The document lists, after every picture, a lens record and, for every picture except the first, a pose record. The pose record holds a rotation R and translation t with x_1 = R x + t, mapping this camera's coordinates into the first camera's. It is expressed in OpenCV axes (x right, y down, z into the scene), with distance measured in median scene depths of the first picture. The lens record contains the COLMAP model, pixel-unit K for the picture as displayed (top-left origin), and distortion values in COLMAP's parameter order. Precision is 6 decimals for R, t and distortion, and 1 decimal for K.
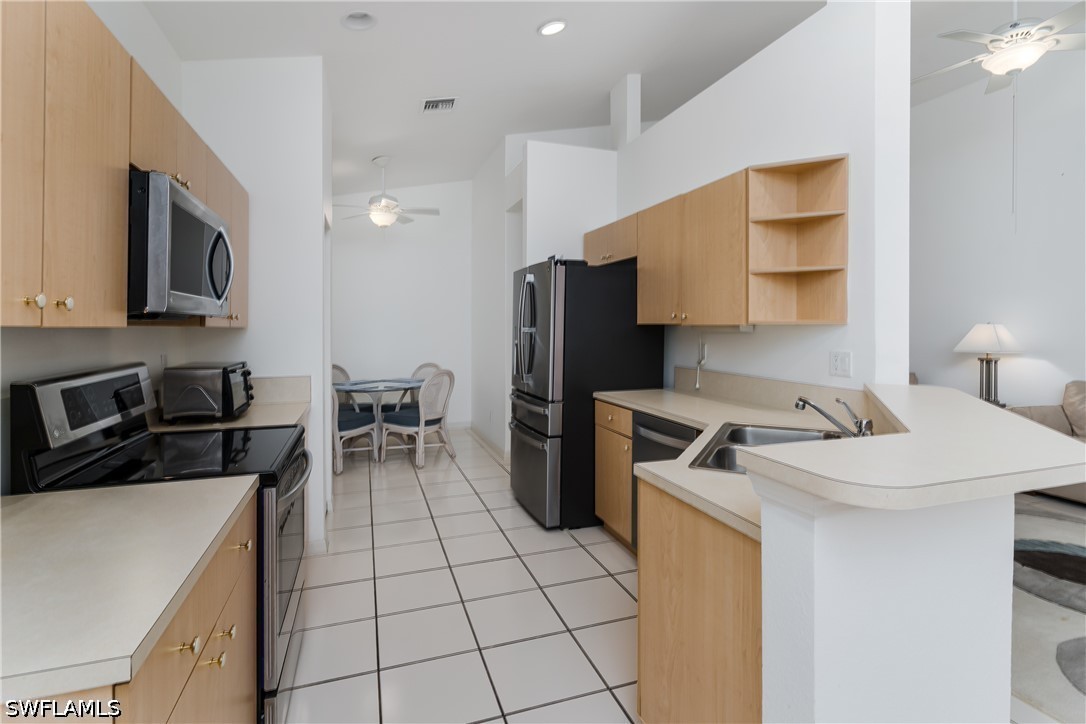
lens RADIAL K [[517.5, 0, 544.0], [0, 517.5, 324.3], [0, 0, 1]] dist [0.000019, 0.000071]
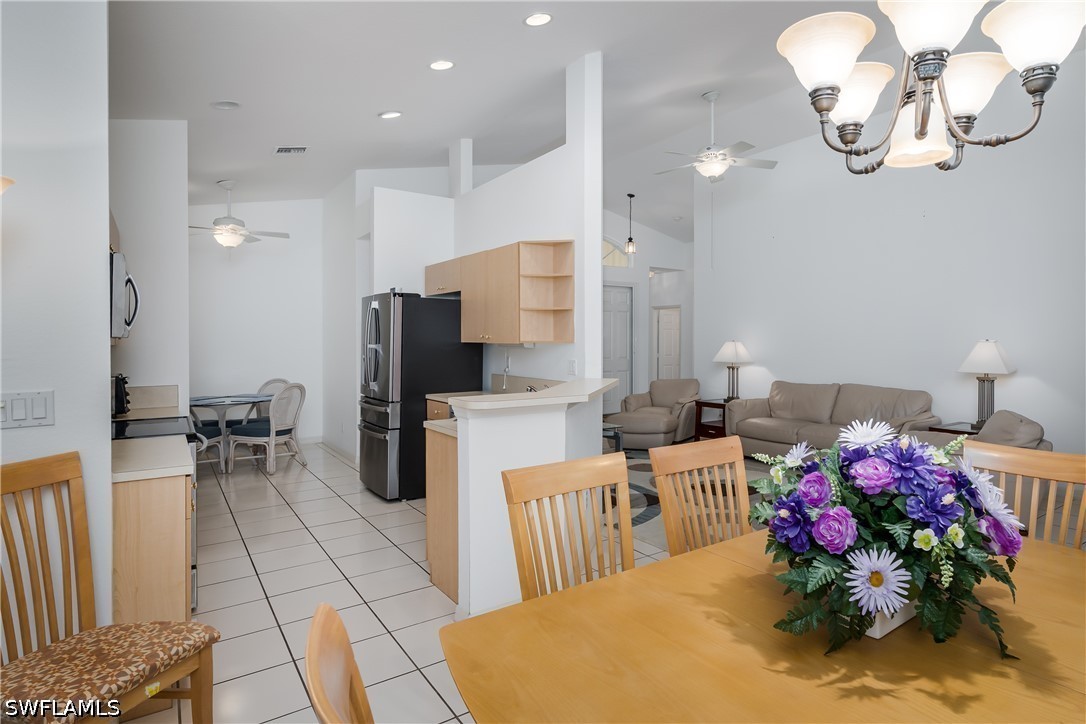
lens RADIAL K [[560.3, 0, 588.6], [0, 560.3, 346.7], [0, 0, 1]] dist [0.000239, 0.000171]
pose [[0.953700, -0.001739, 0.300754, 0.055835], [-0.002057, 0.999922, 0.012307, -0.006279], [-0.300752, -0.012356, 0.953622, -0.424306]]
